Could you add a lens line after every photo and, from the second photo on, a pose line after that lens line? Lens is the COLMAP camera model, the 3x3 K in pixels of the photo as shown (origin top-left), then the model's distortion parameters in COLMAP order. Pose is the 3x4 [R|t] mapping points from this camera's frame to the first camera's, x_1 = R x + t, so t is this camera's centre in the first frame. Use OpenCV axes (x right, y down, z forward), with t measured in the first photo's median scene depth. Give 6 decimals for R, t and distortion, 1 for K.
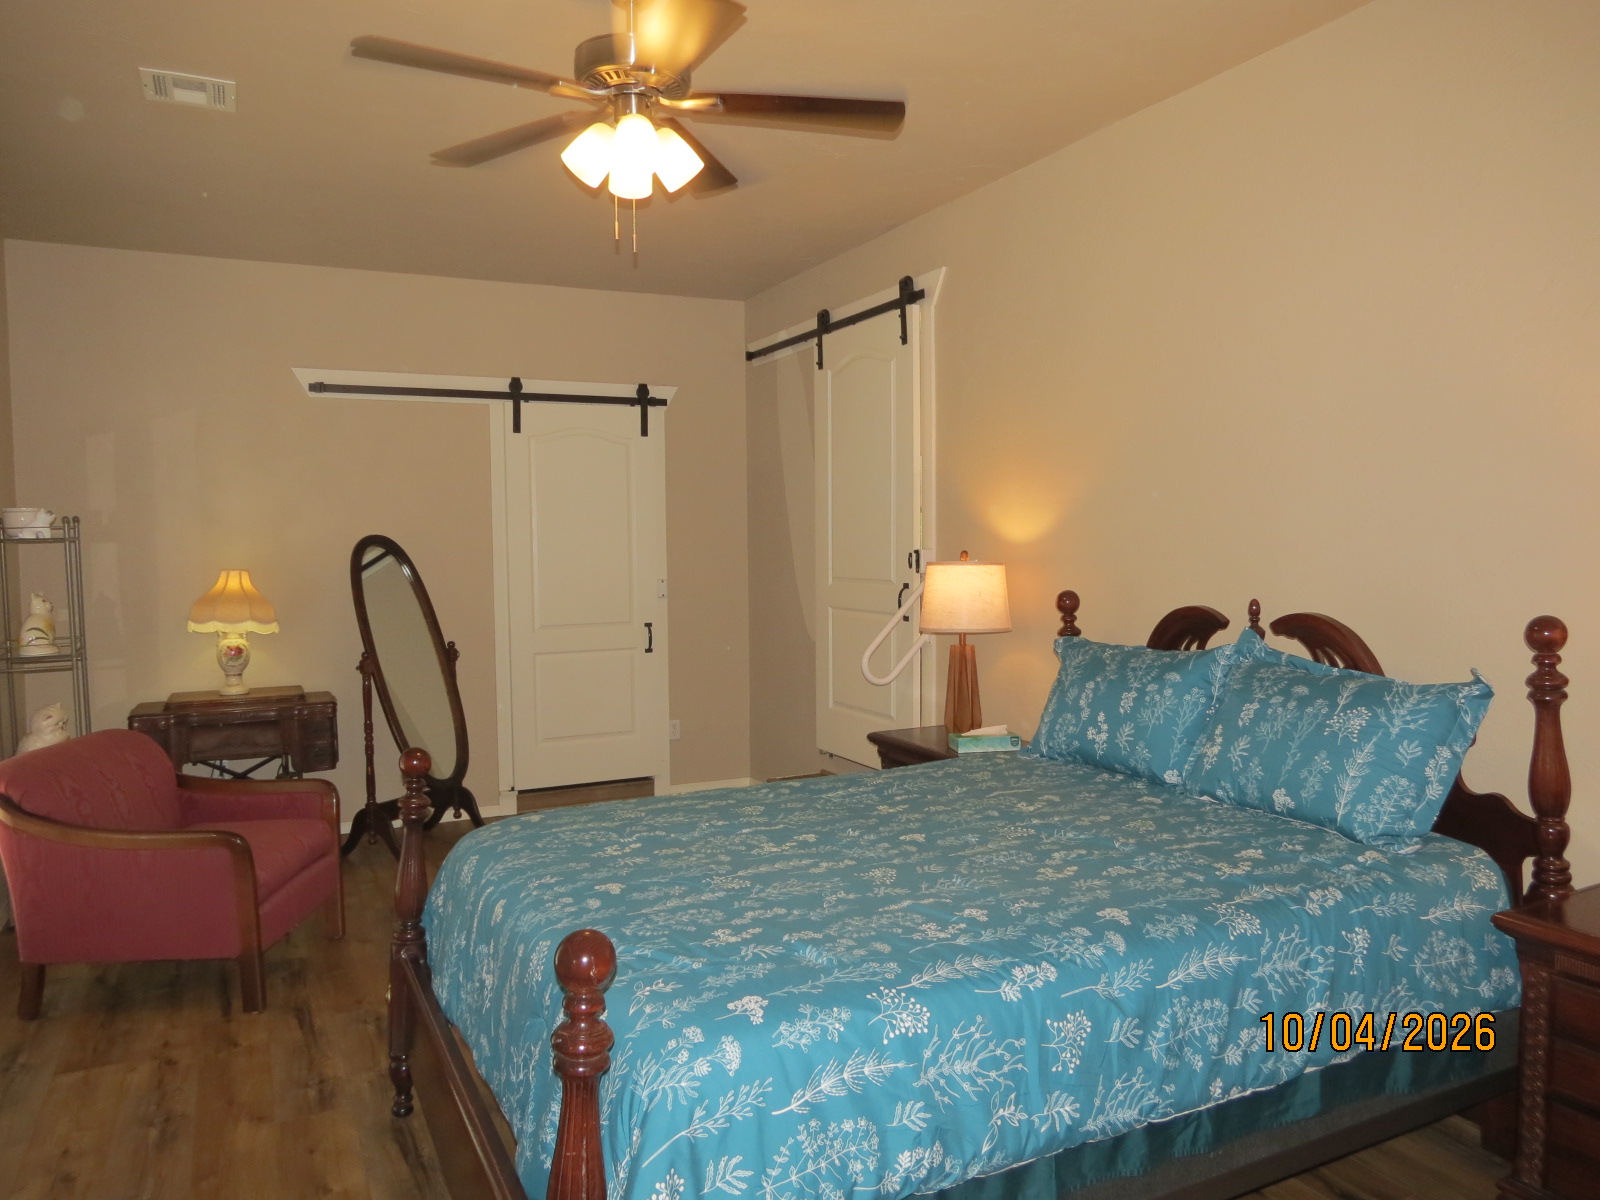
lens RADIAL K [[1140.8, 0, 801.5], [0, 1140.8, 595.1], [0, 0, 1]] dist [-0.033288, 0.017851]
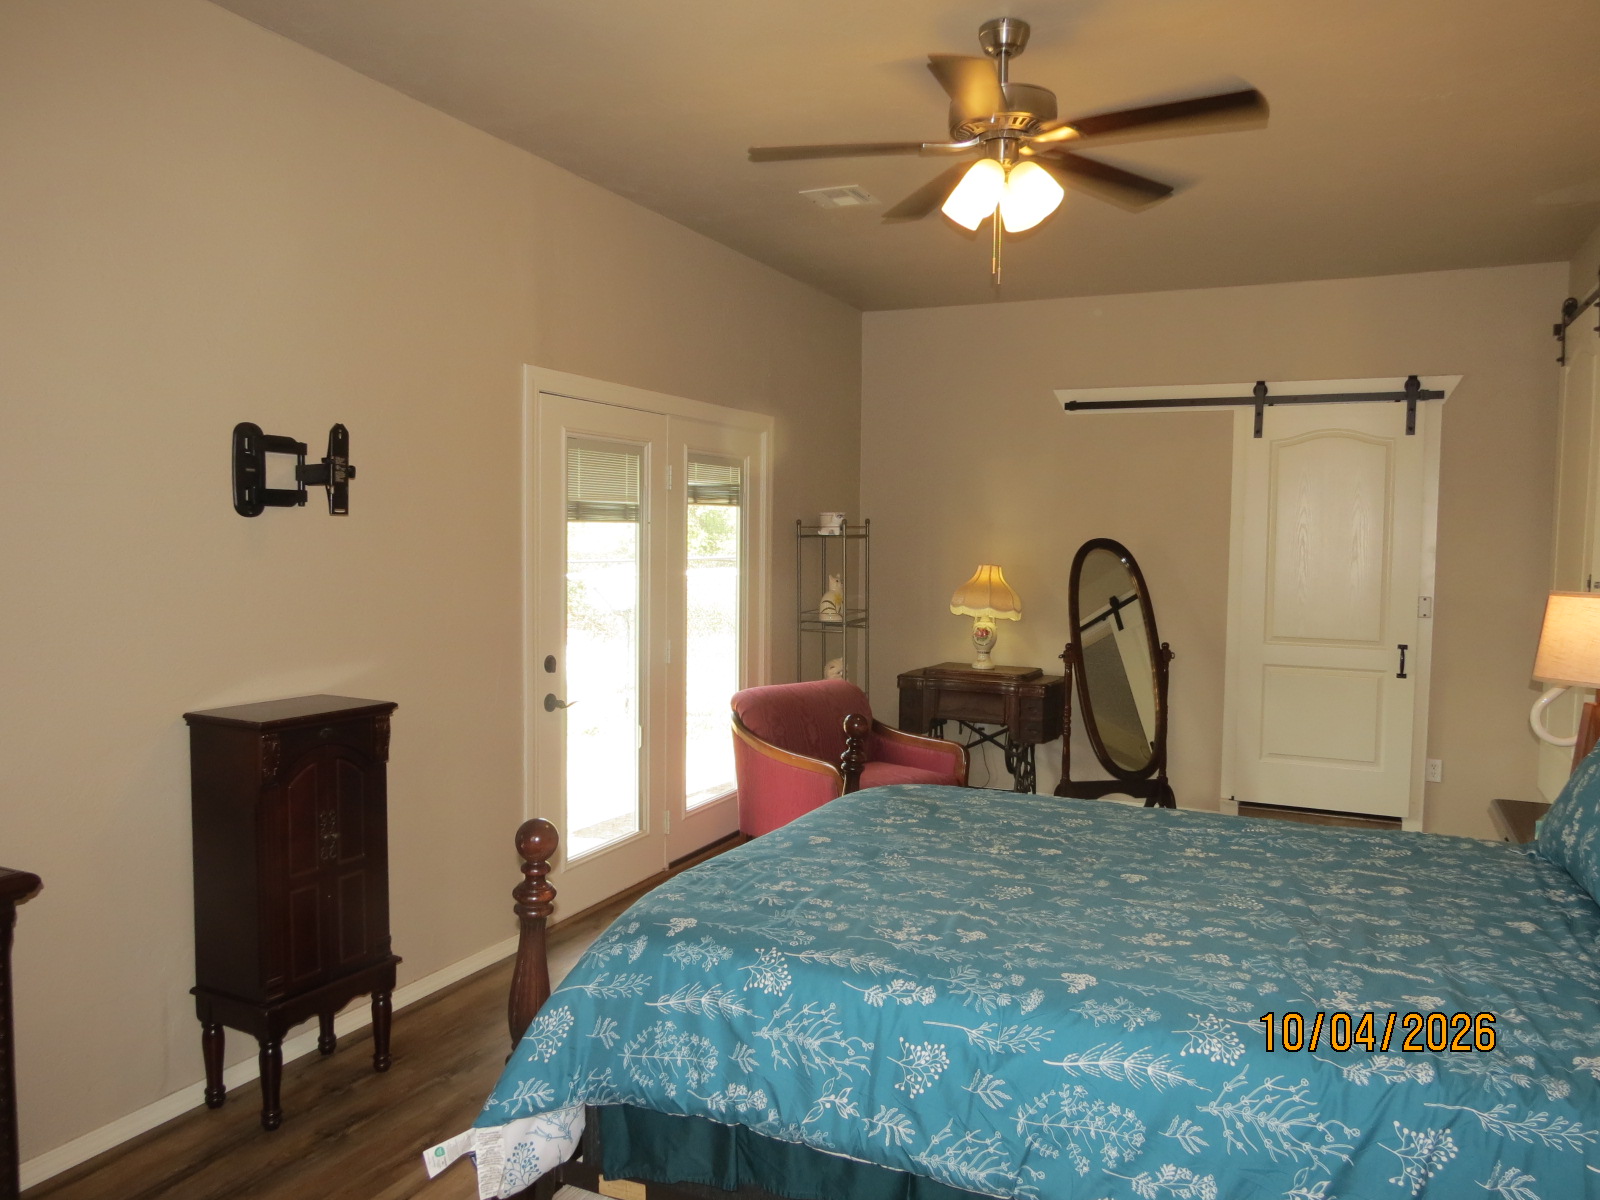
lens RADIAL K [[1140.8, 0, 801.5], [0, 1140.8, 595.1], [0, 0, 1]] dist [-0.033288, 0.017851]
pose [[0.621228, 0.061557, -0.781208, 0.681016], [-0.061219, 0.997675, 0.029932, -0.030871], [0.781235, 0.029230, 0.623553, 0.213844]]
